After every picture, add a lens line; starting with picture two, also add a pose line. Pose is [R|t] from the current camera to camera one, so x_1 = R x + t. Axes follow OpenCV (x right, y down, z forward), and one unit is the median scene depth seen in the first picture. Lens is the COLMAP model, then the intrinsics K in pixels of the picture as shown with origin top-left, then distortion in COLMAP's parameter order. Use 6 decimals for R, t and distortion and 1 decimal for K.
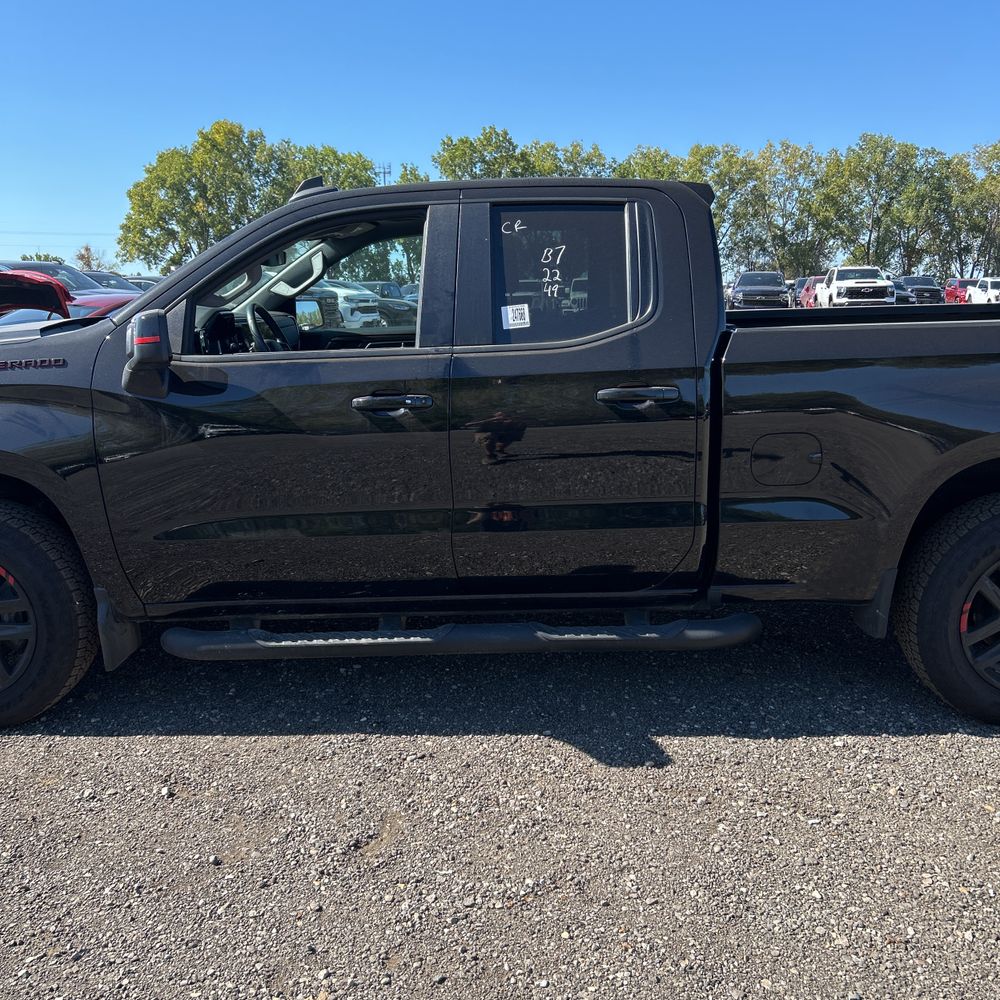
lens RADIAL K [[992.9, 0, 500.0], [0, 992.9, 500.0], [0, 0, 1]] dist [0.097123, -0.221675]
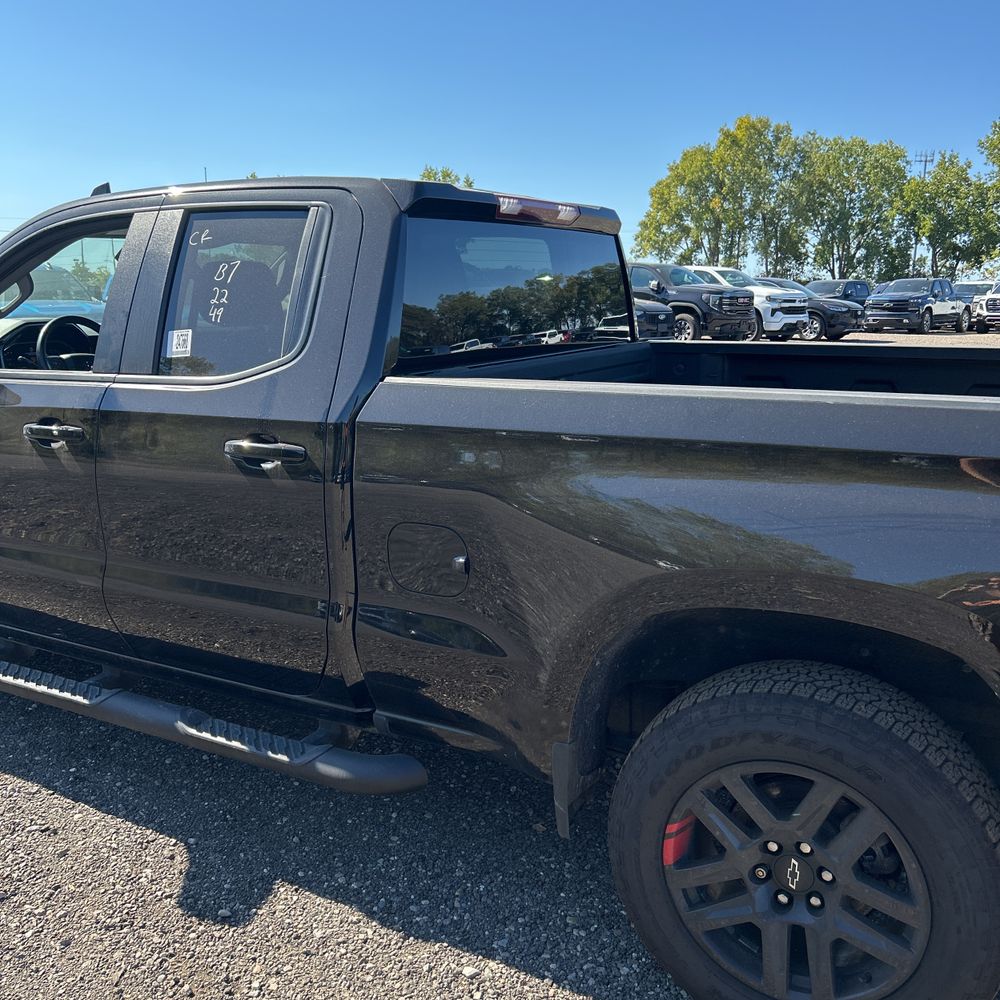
lens RADIAL K [[1002.8, 0, 497.6], [0, 1002.8, 502.2], [0, 0, 1]] dist [0.023451, -0.007438]
pose [[0.883858, 0.117613, -0.452727, 0.634641], [-0.115117, 0.992798, 0.033175, -0.107525], [0.453368, 0.022794, 0.891032, 0.359308]]
